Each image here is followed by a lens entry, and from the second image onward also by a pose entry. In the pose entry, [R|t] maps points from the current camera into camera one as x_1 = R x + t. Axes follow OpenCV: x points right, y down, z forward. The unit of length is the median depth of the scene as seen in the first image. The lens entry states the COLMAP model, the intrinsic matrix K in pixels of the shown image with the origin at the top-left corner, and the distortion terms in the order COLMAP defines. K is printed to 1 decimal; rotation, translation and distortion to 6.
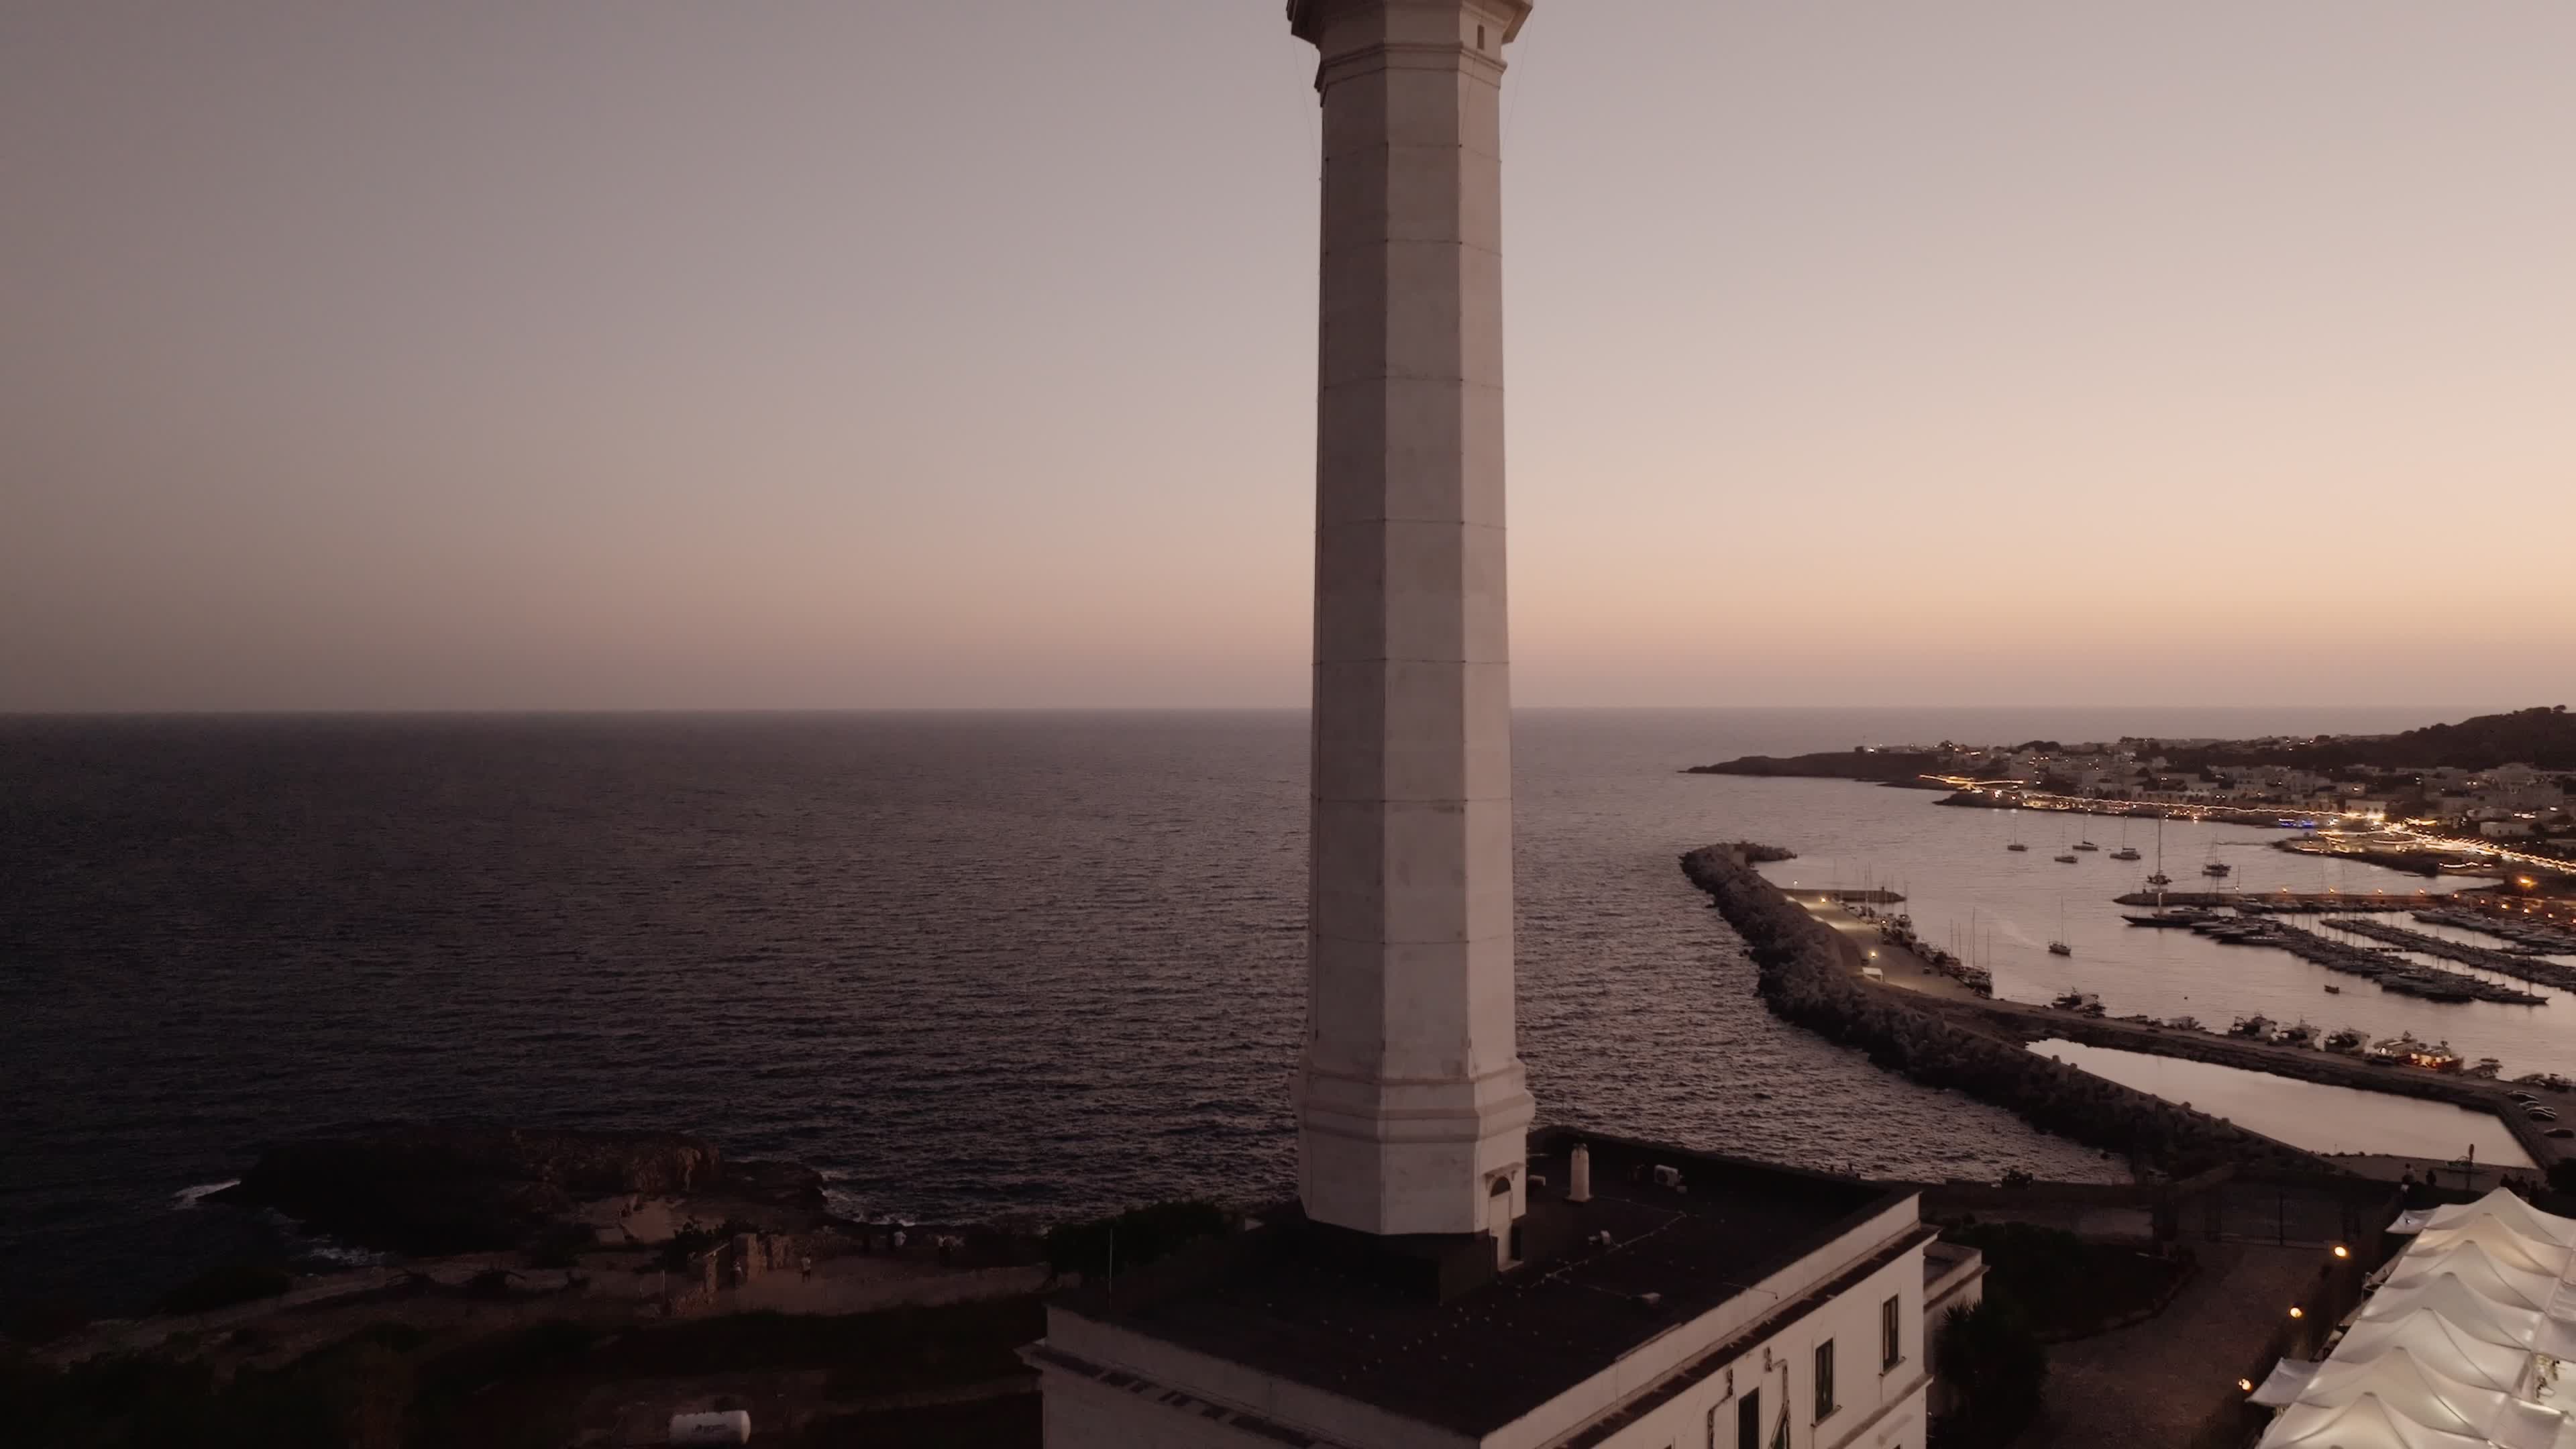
lens RADIAL K [[1807.9, 0, 1288.0], [0, 1807.9, 724.5], [0, 0, 1]] dist [0.002027, 0.007921]
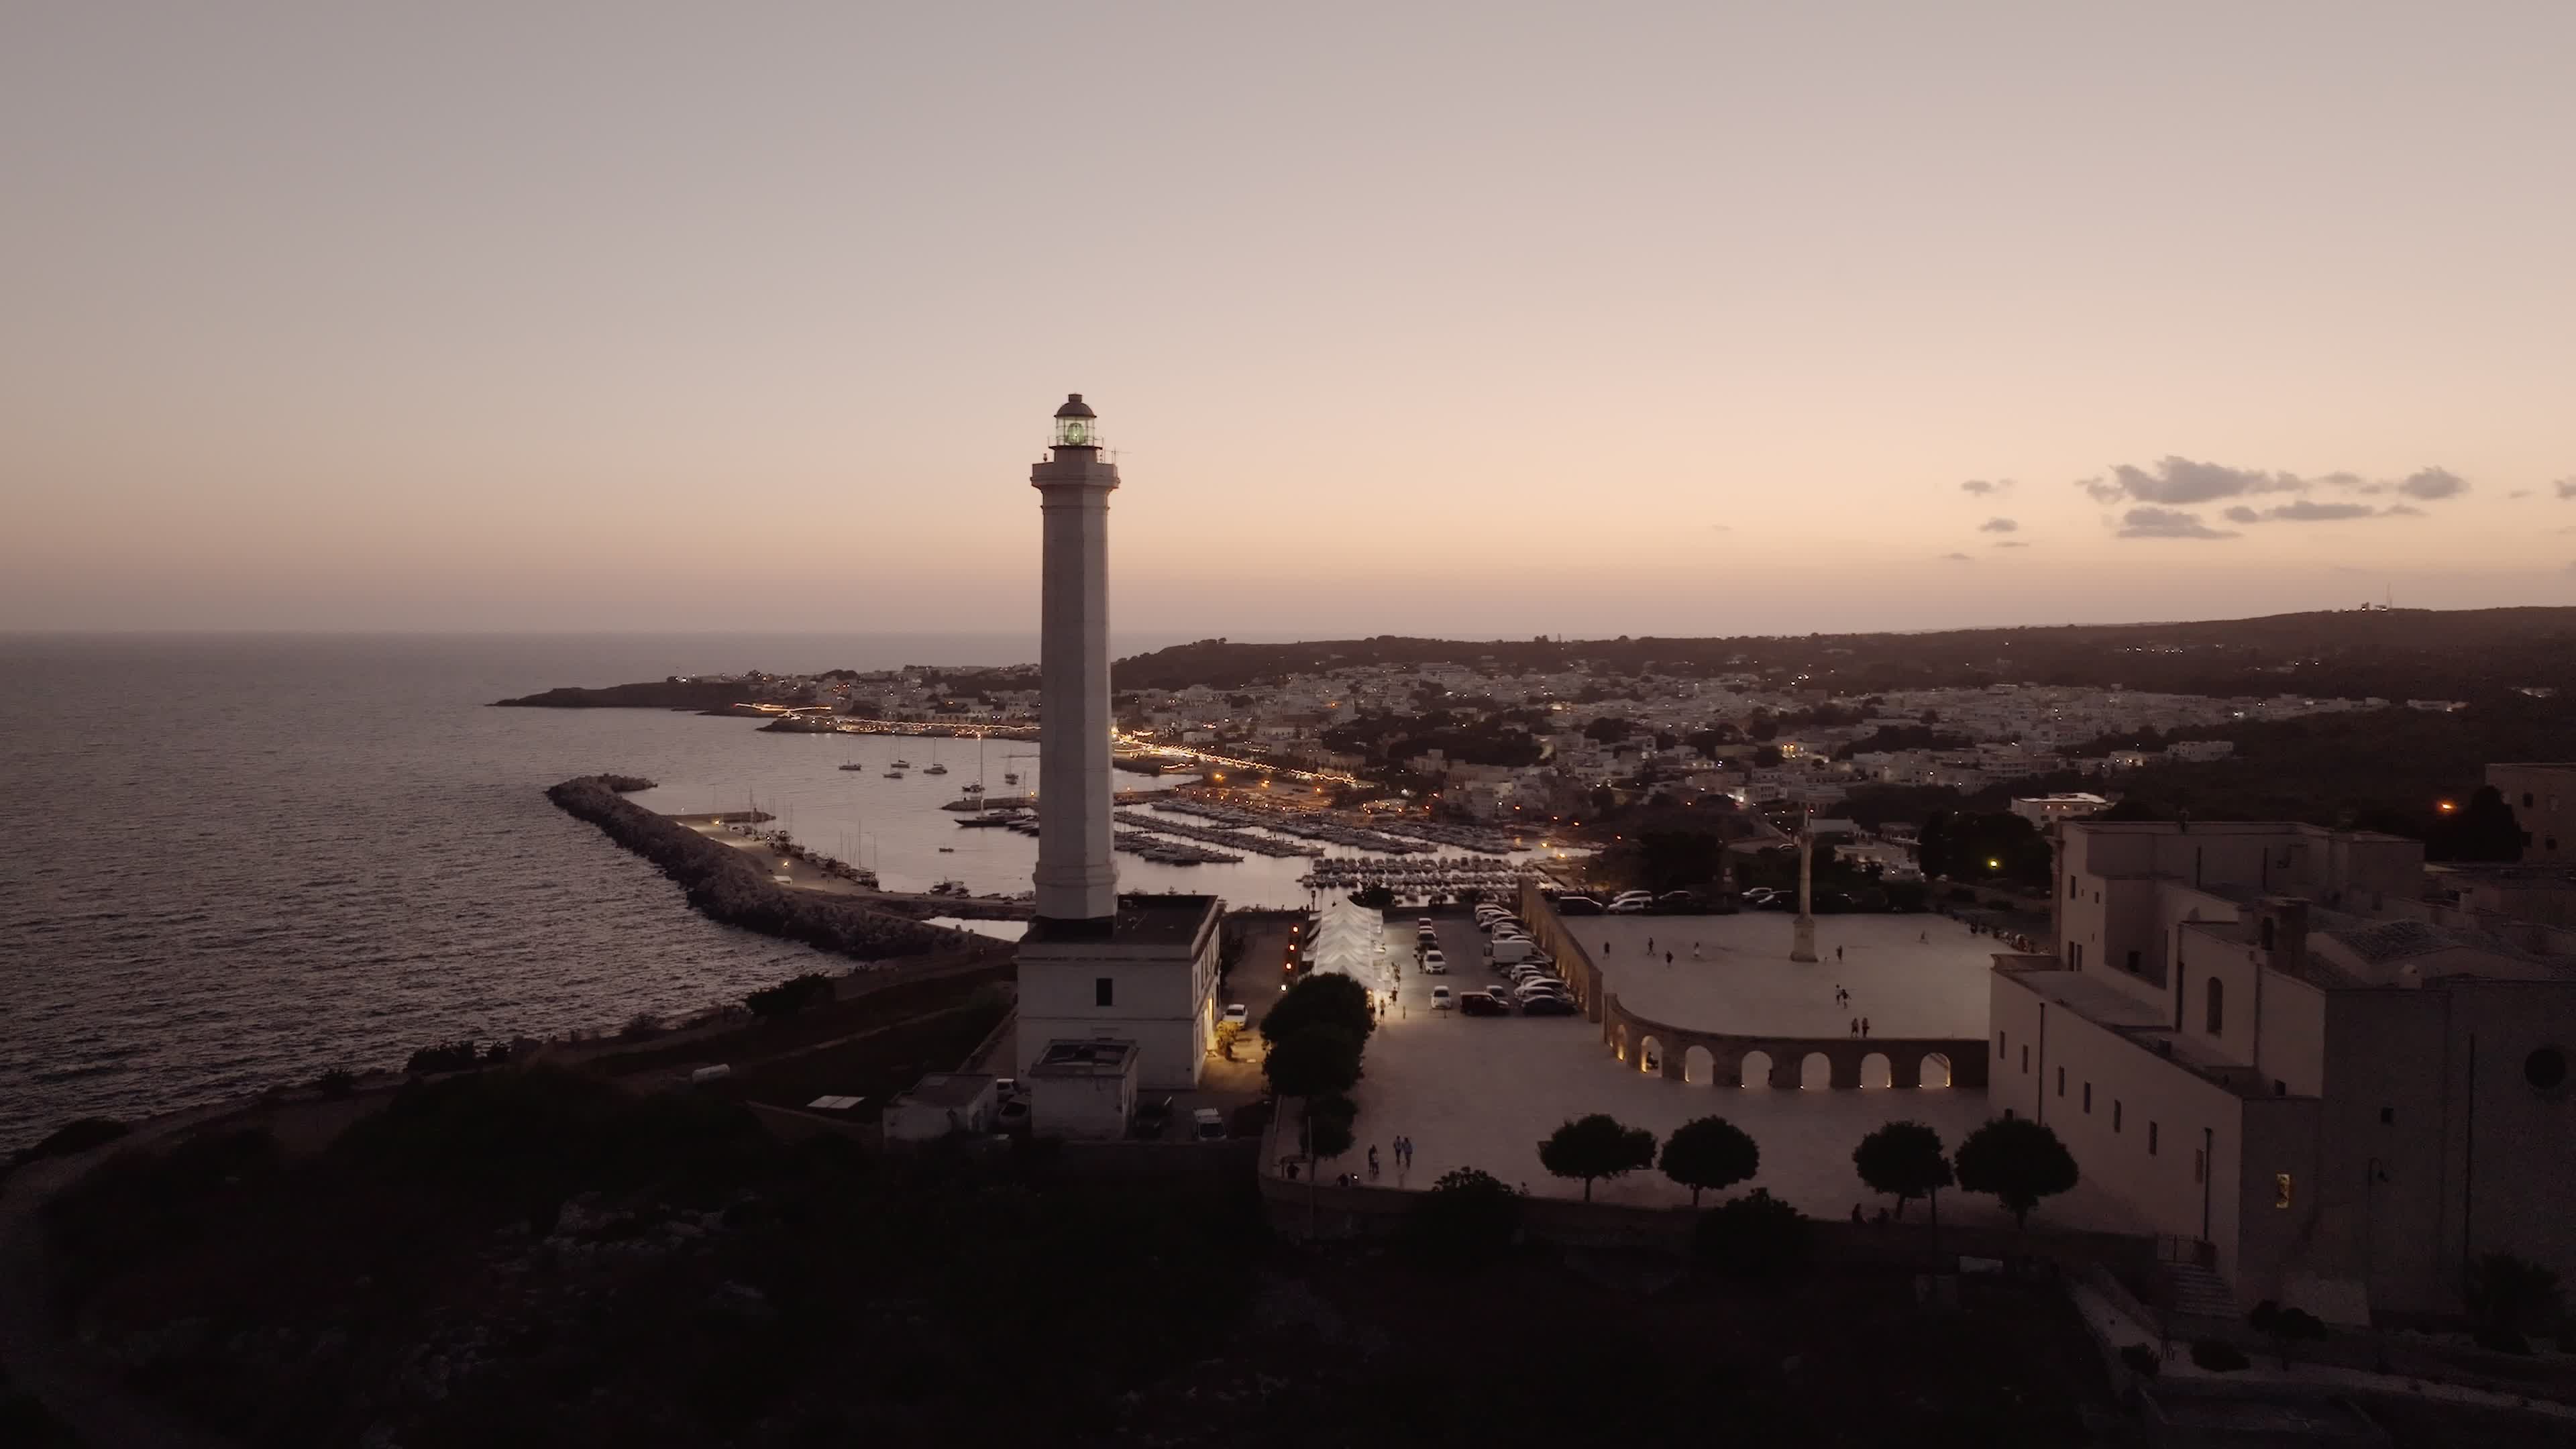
lens RADIAL K [[1806.0, 0, 1288.0], [0, 1806.0, 724.5], [0, 0, 1]] dist [0.007076, -0.000744]
pose [[0.793018, -0.029859, 0.608466, -0.092739], [0.004446, 0.999055, 0.043232, -0.009770], [-0.609182, -0.031579, 0.792401, -0.095014]]
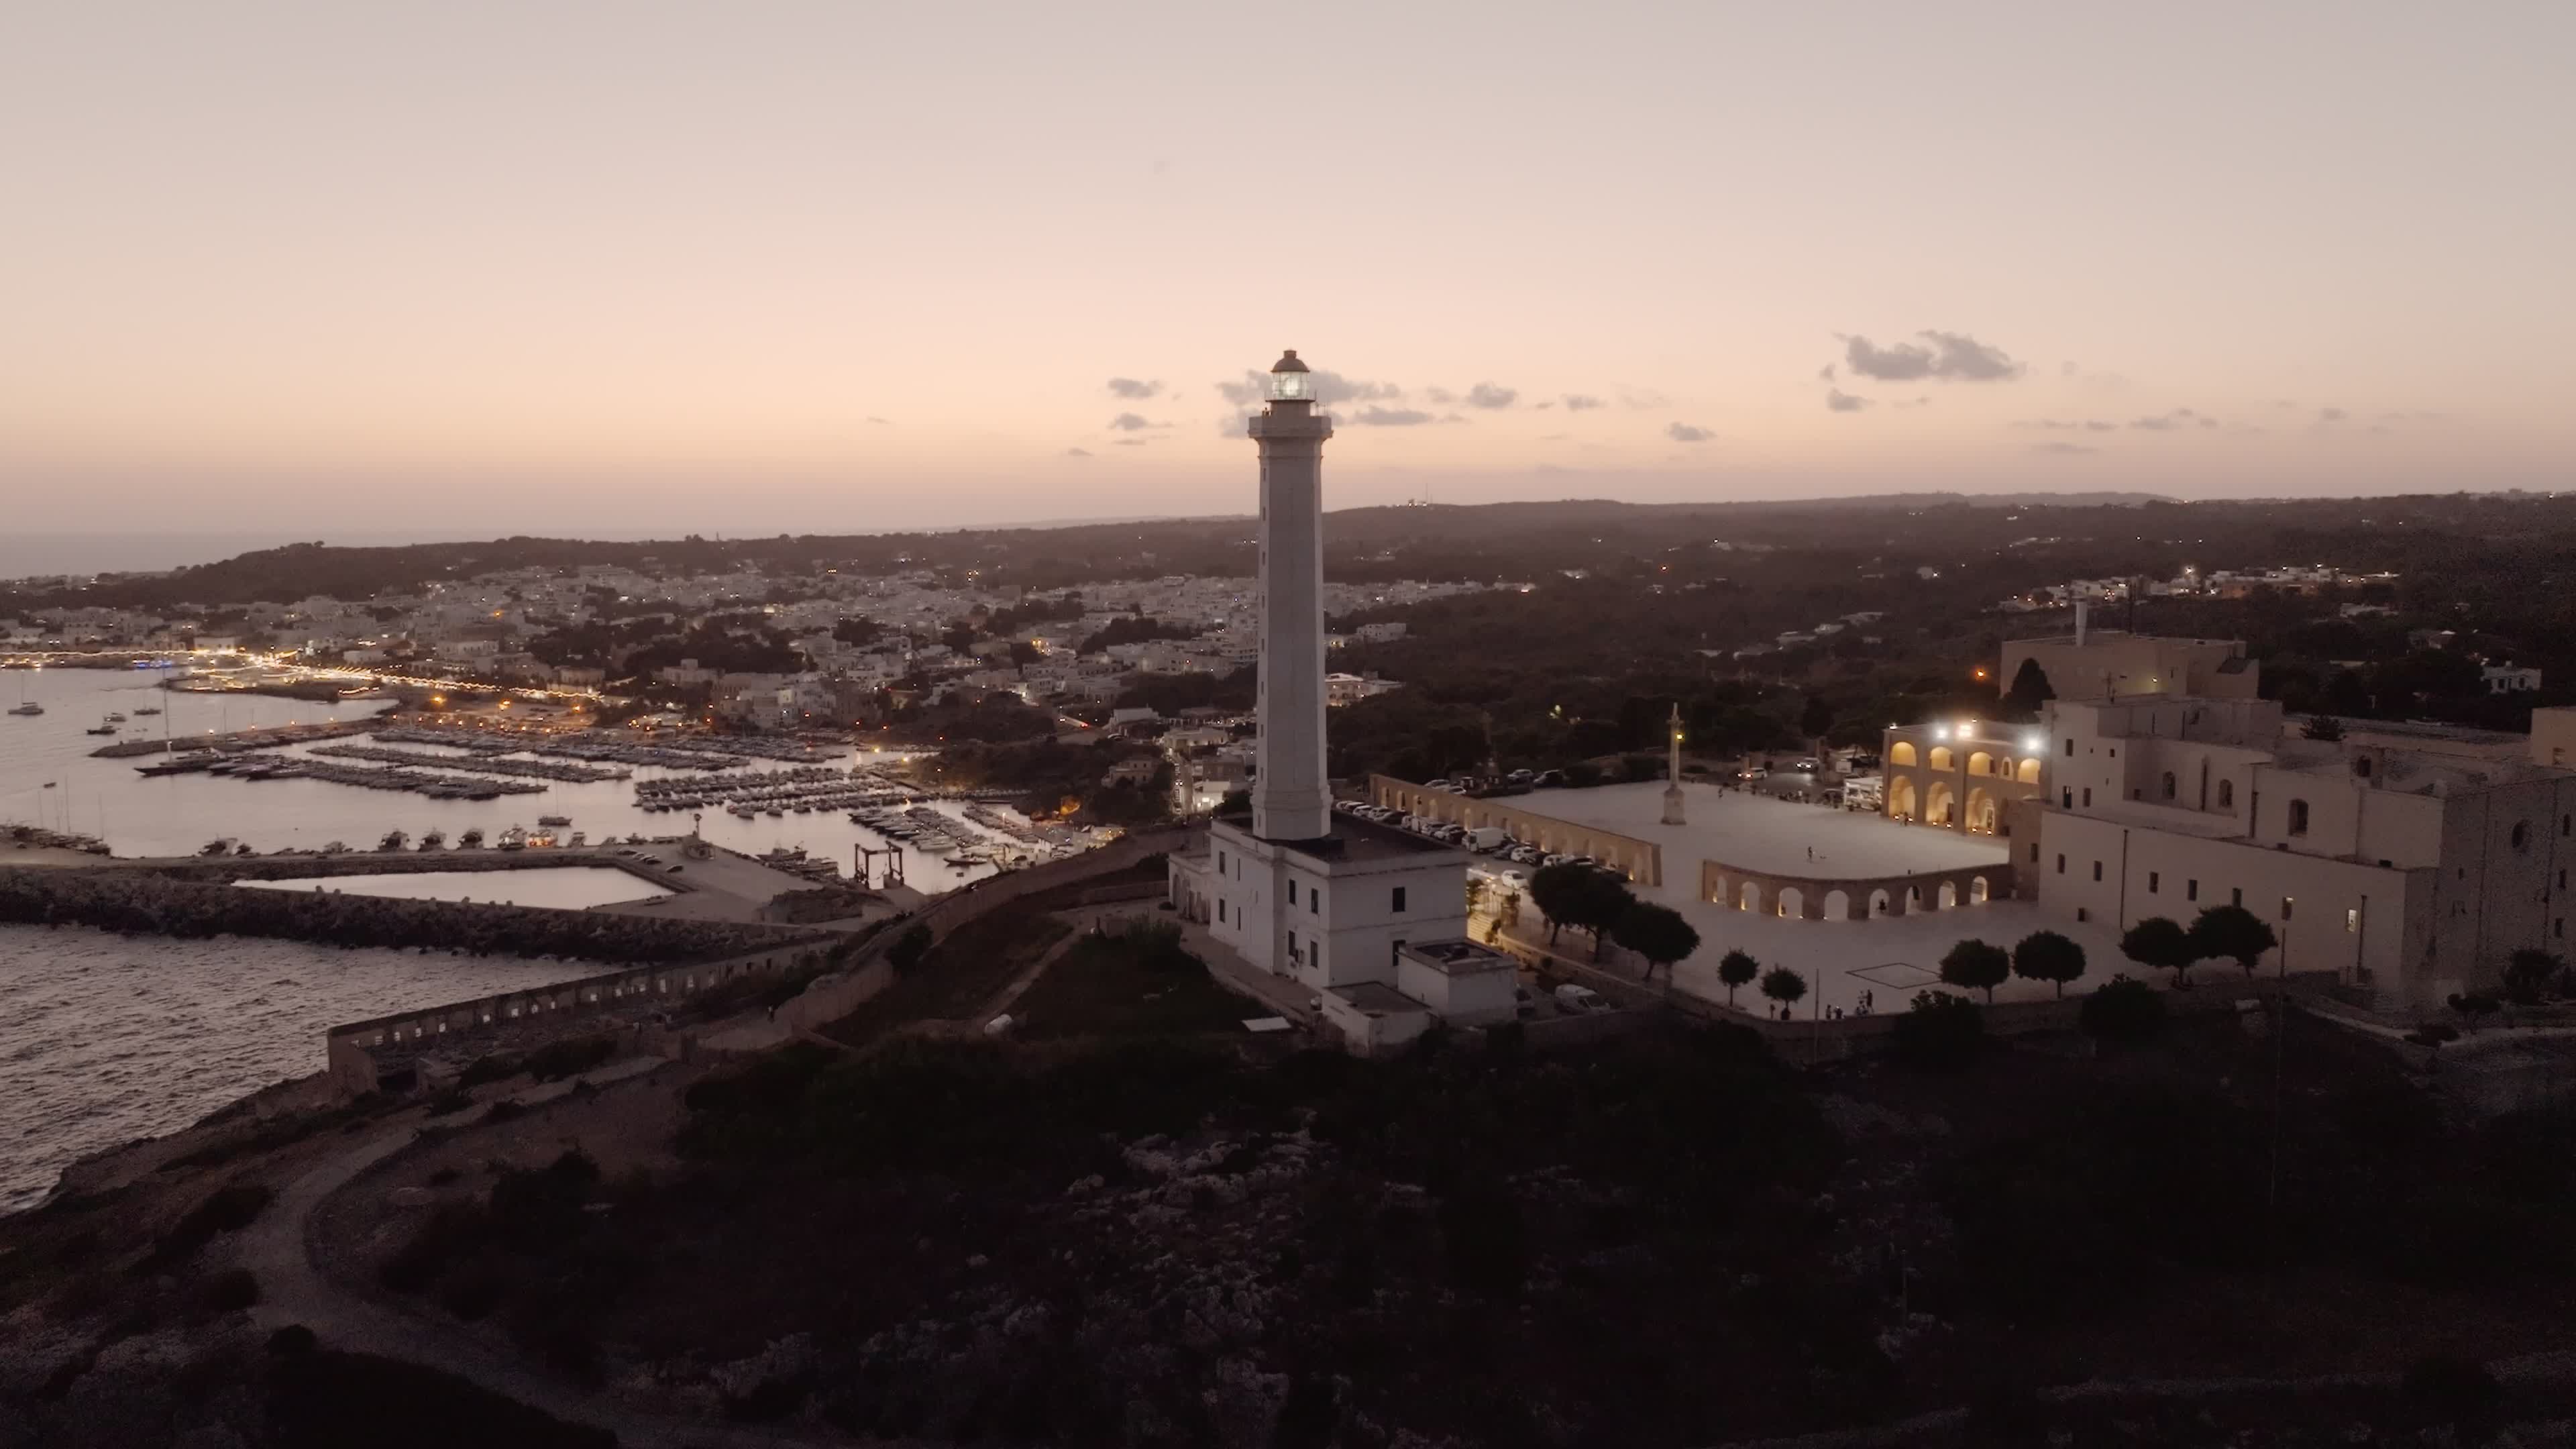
lens RADIAL K [[1806.0, 0, 1288.0], [0, 1806.0, 724.5], [0, 0, 1]] dist [0.007076, -0.000744]
pose [[0.408668, -0.103738, 0.906769, -0.180481], [0.016103, 0.994184, 0.106481, -0.016093], [-0.912541, -0.028914, 0.407961, -0.014483]]
